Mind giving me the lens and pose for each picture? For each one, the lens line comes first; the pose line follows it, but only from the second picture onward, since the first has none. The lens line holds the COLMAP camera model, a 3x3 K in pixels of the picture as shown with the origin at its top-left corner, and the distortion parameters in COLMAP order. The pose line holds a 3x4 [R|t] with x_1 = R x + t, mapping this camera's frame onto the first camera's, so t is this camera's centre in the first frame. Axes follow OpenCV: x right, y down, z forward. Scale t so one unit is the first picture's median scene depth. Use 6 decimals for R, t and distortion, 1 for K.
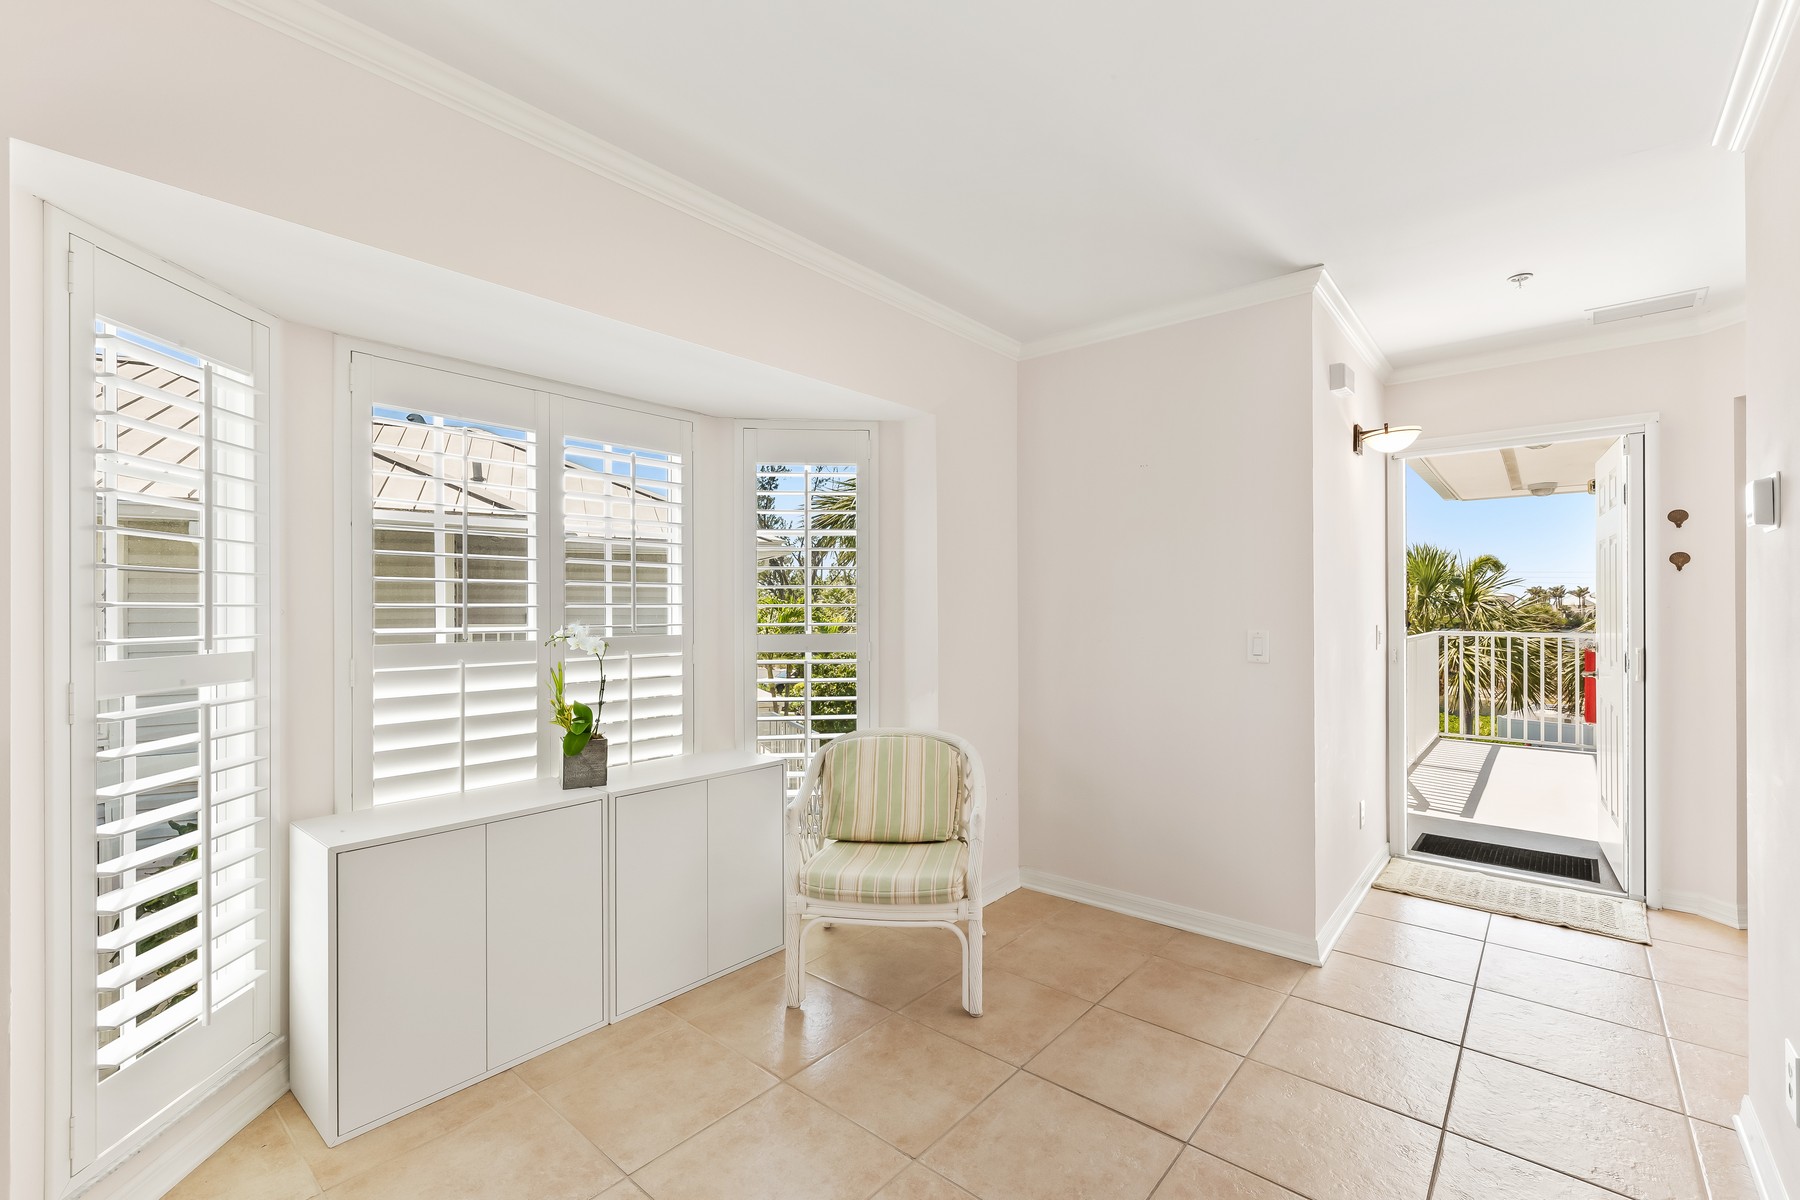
lens RADIAL K [[774.9, 0, 882.4], [0, 774.9, 597.0], [0, 0, 1]] dist [0.002832, -0.001781]
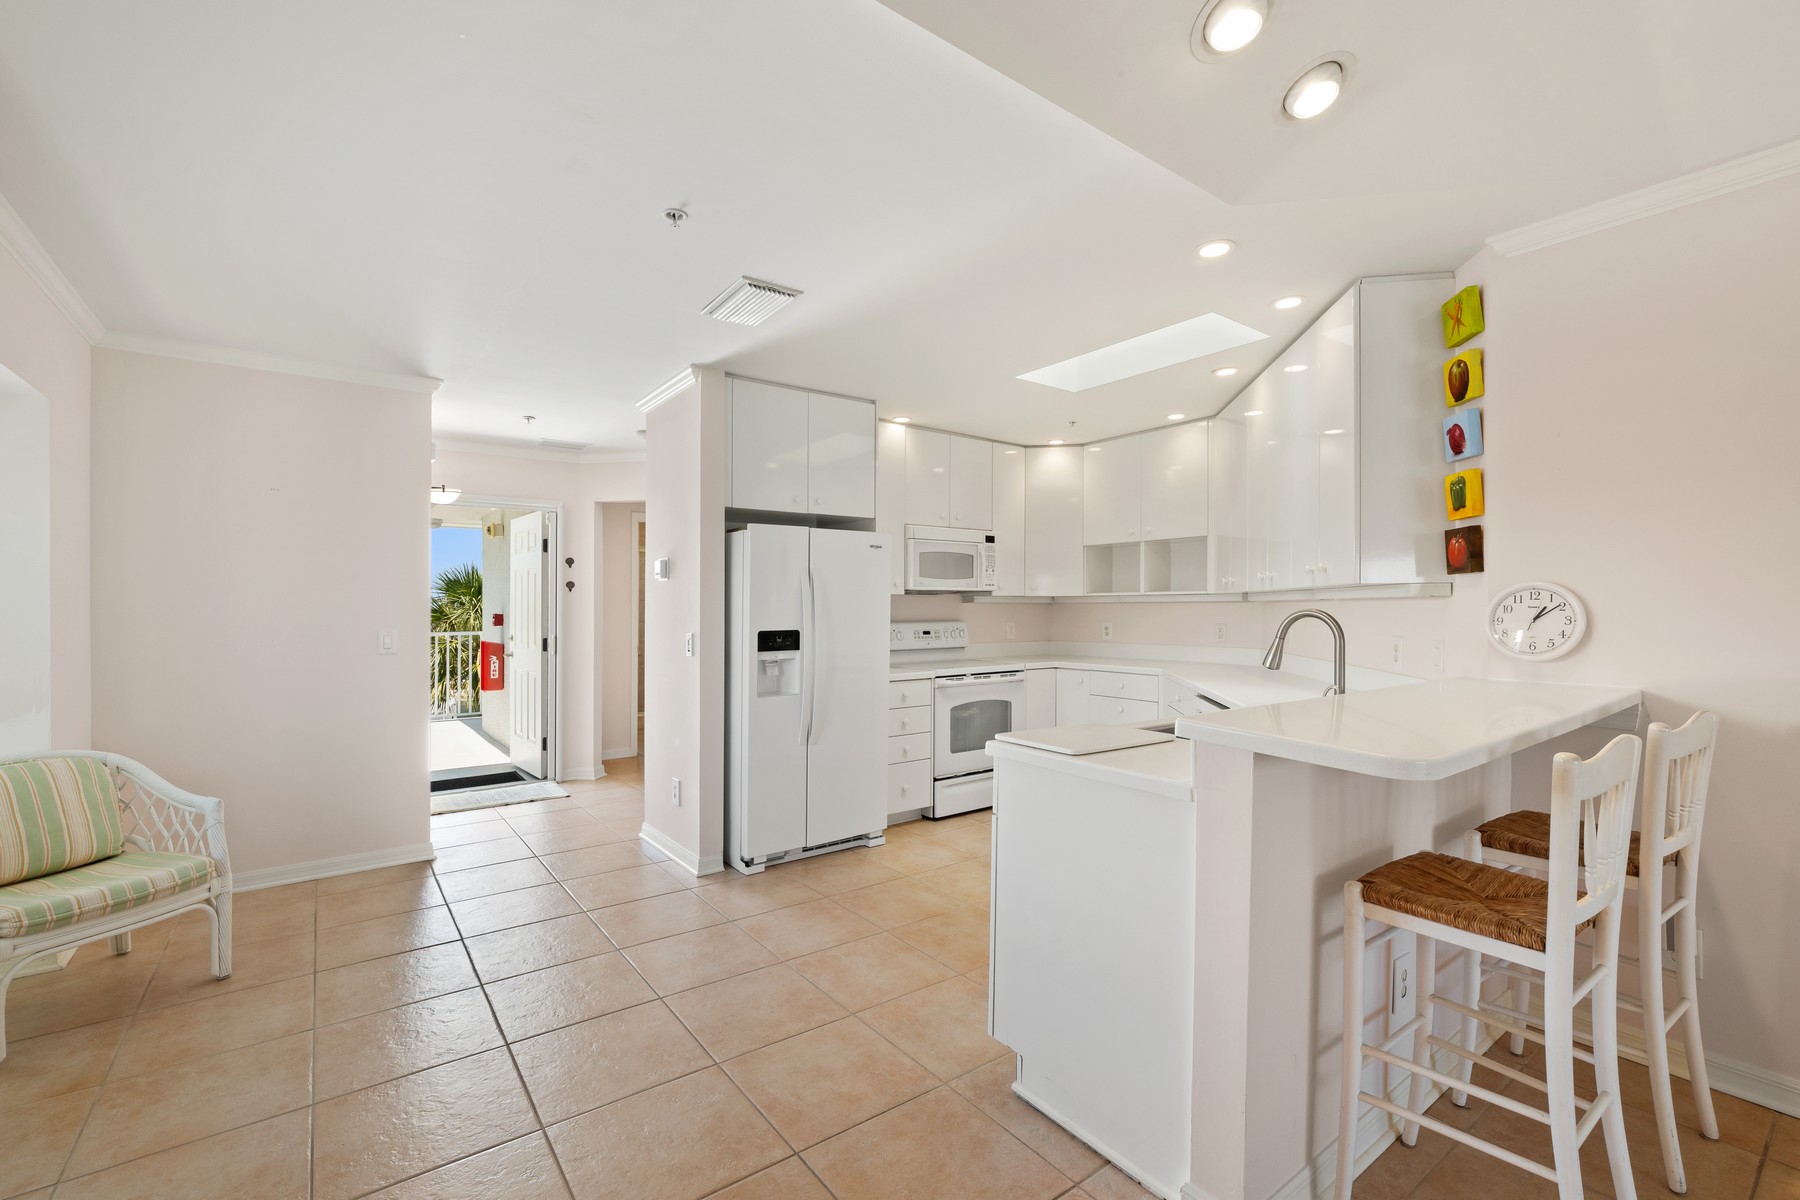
lens RADIAL K [[774.9, 0, 916.2], [0, 774.9, 595.9], [0, 0, 1]] dist [0.002832, -0.001781]
pose [[0.198724, 0.016478, 0.979917, -0.669296], [-0.006433, 0.999859, -0.015509, -0.001455], [-0.980034, -0.003222, 0.198802, -0.170676]]
